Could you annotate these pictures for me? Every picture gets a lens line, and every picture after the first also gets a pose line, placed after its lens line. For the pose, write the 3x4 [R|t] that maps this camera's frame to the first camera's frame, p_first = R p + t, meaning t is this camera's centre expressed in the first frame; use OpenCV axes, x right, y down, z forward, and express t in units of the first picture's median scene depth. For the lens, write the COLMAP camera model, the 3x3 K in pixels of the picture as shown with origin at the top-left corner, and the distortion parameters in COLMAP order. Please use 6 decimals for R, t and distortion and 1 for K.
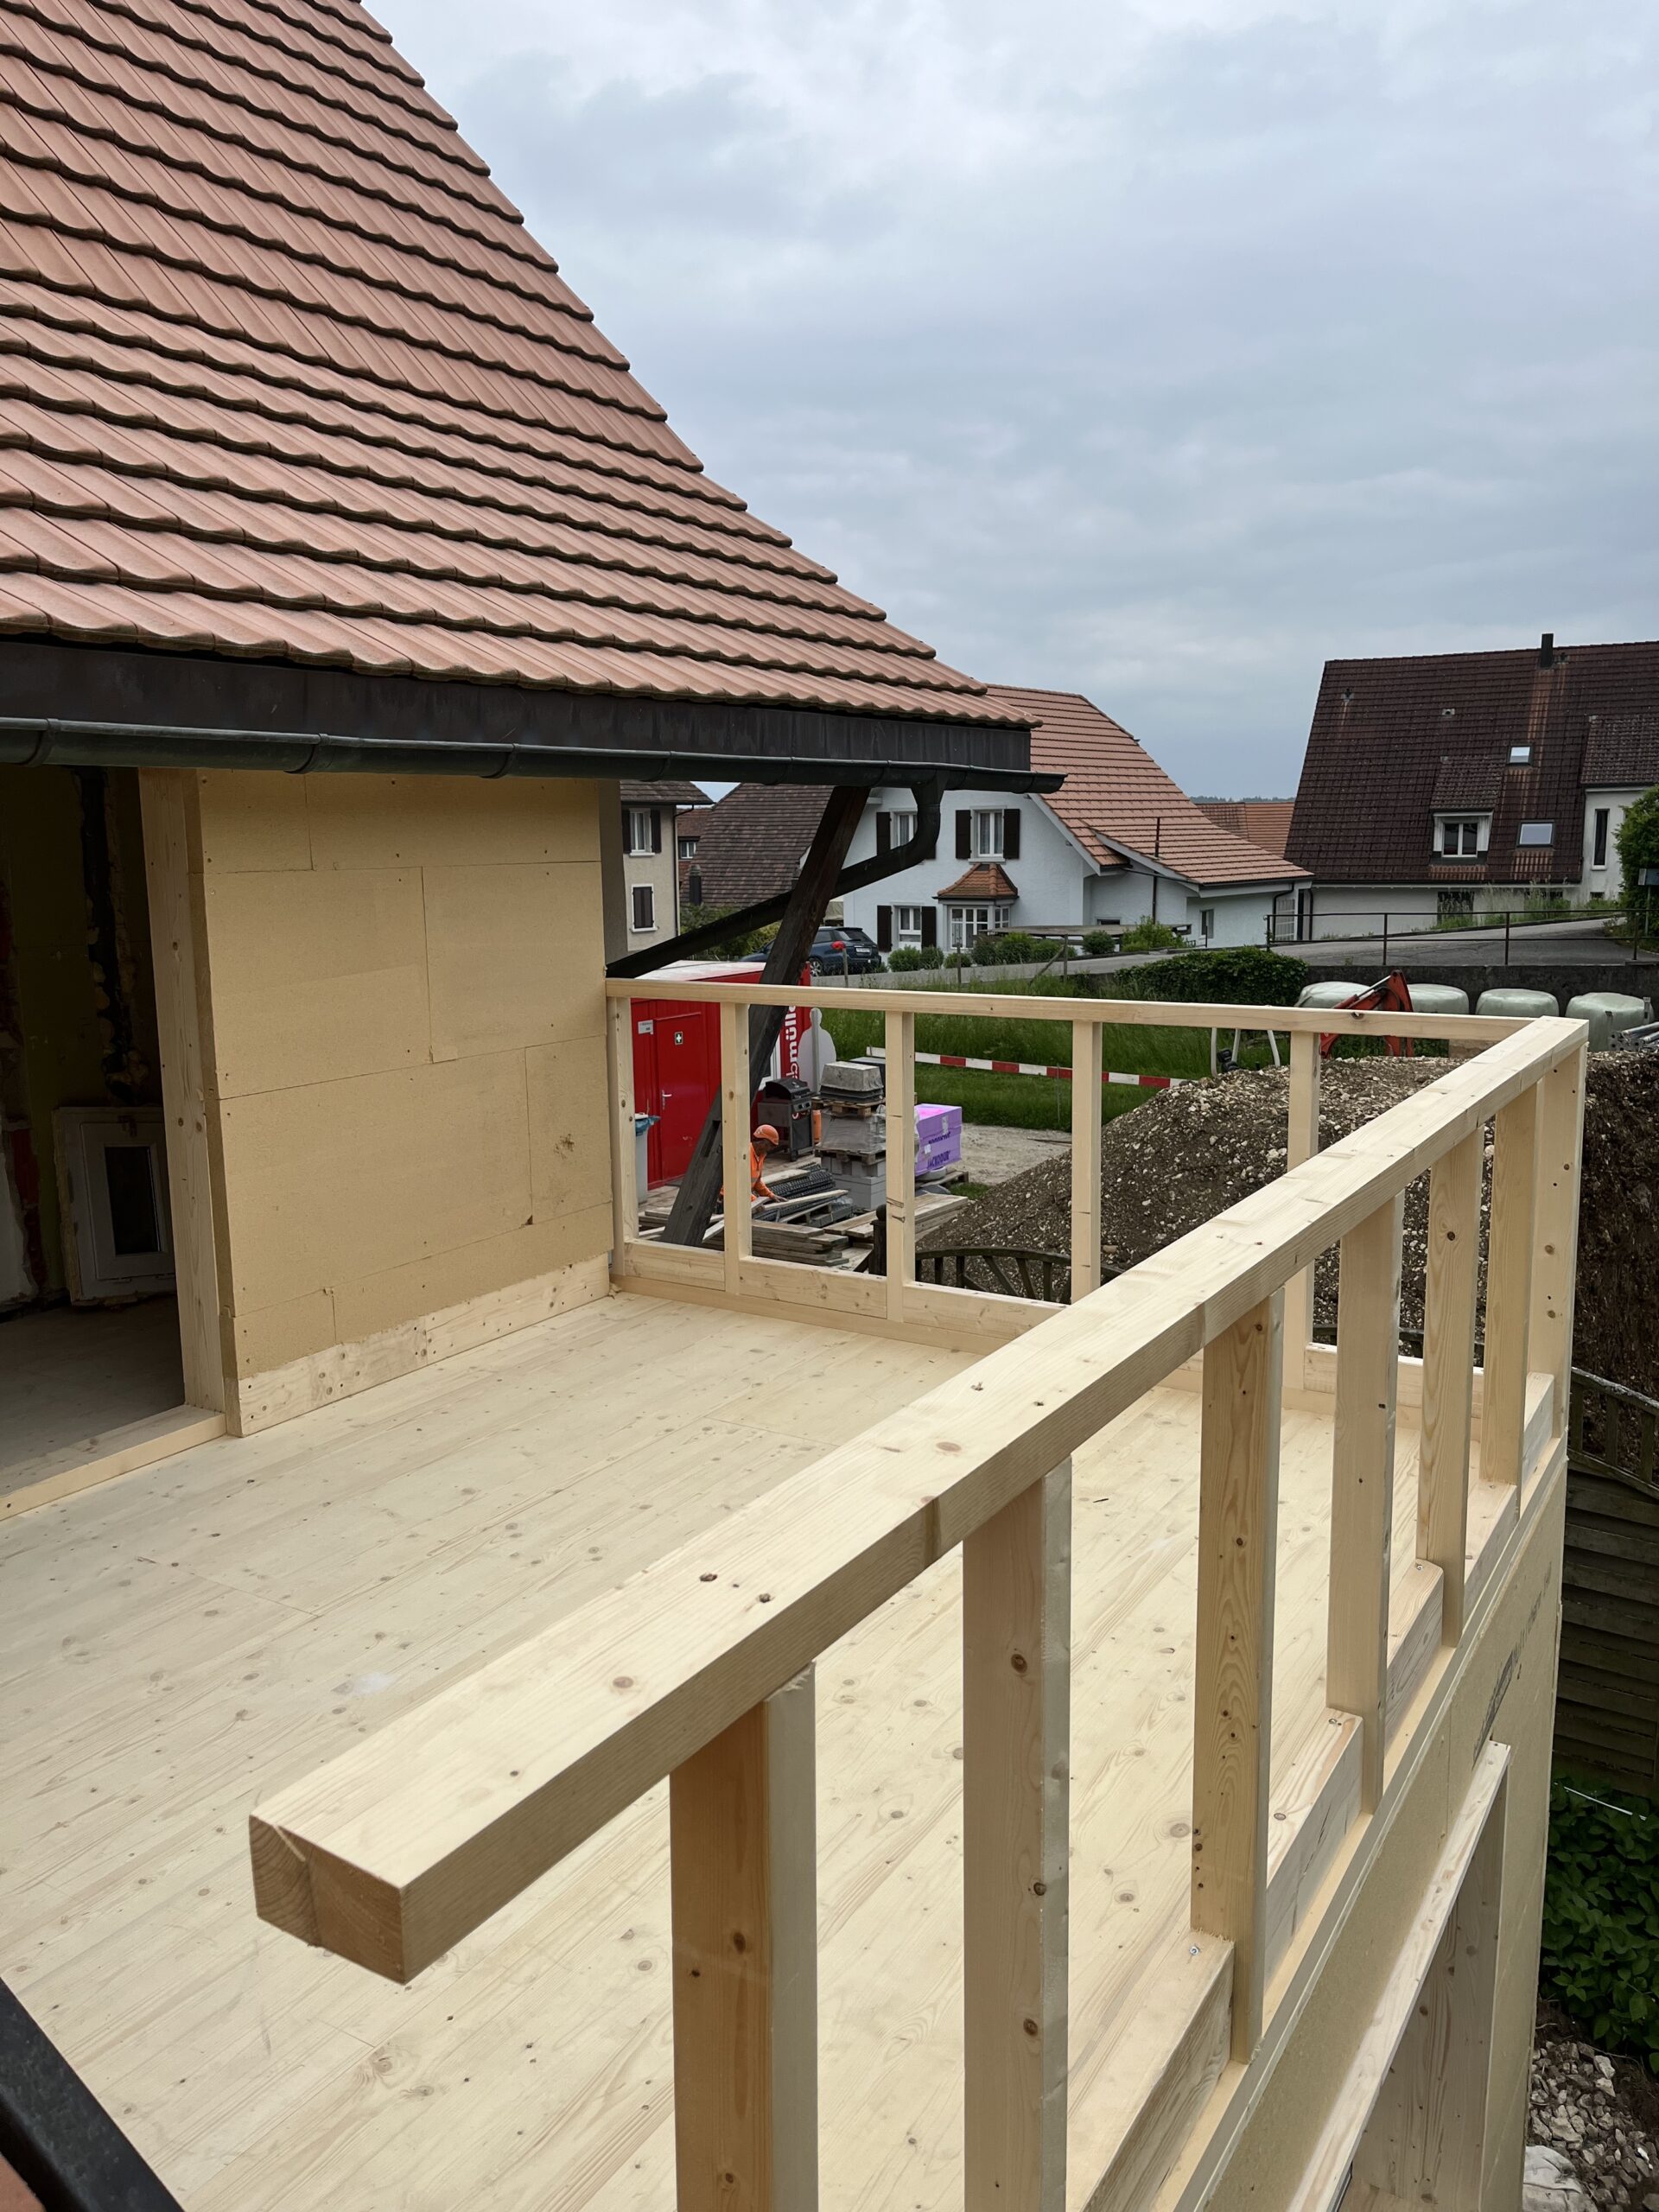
lens RADIAL K [[1668.3, 0, 820.0], [0, 1668.3, 1094.5], [0, 0, 1]] dist [0.051385, -0.065668]
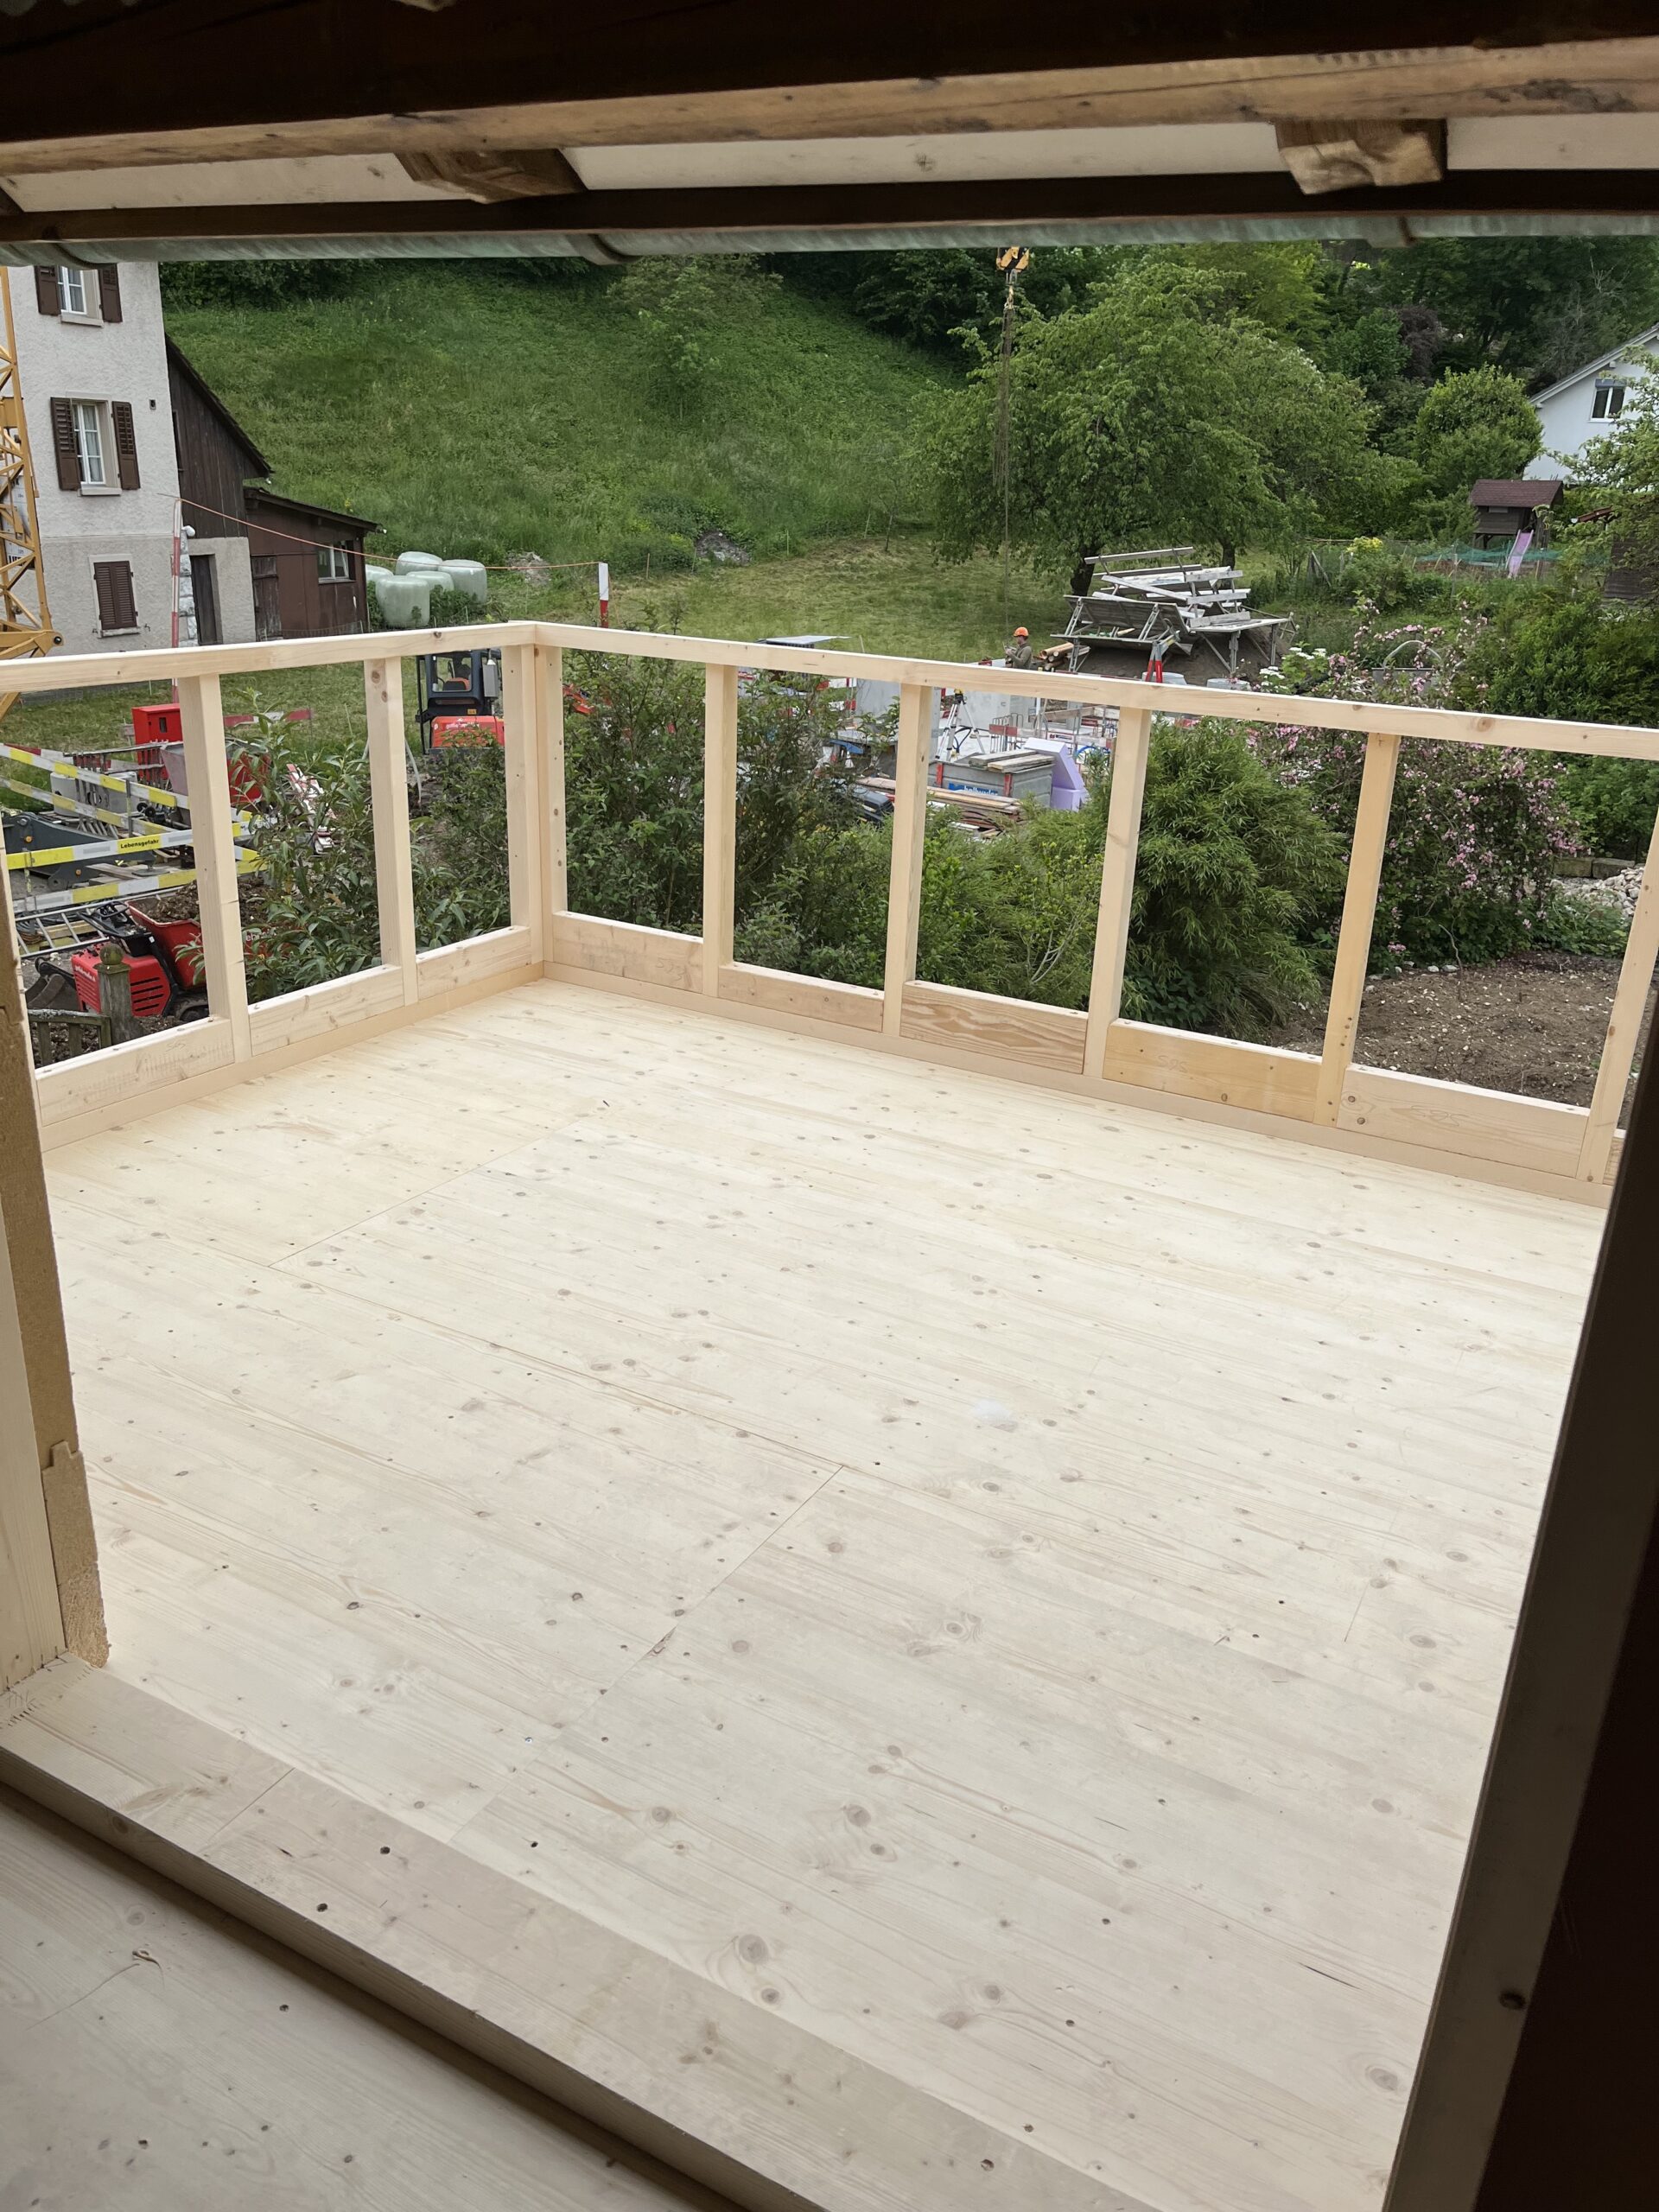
lens RADIAL K [[1668.3, 0, 825.2], [0, 1668.3, 1107.4], [0, 0, 1]] dist [0.051385, -0.065668]
pose [[-0.032466, -0.342366, 0.939005, -0.850269], [0.122946, 0.930997, 0.343698, -0.111130], [-0.991882, 0.126605, 0.011867, 0.829378]]
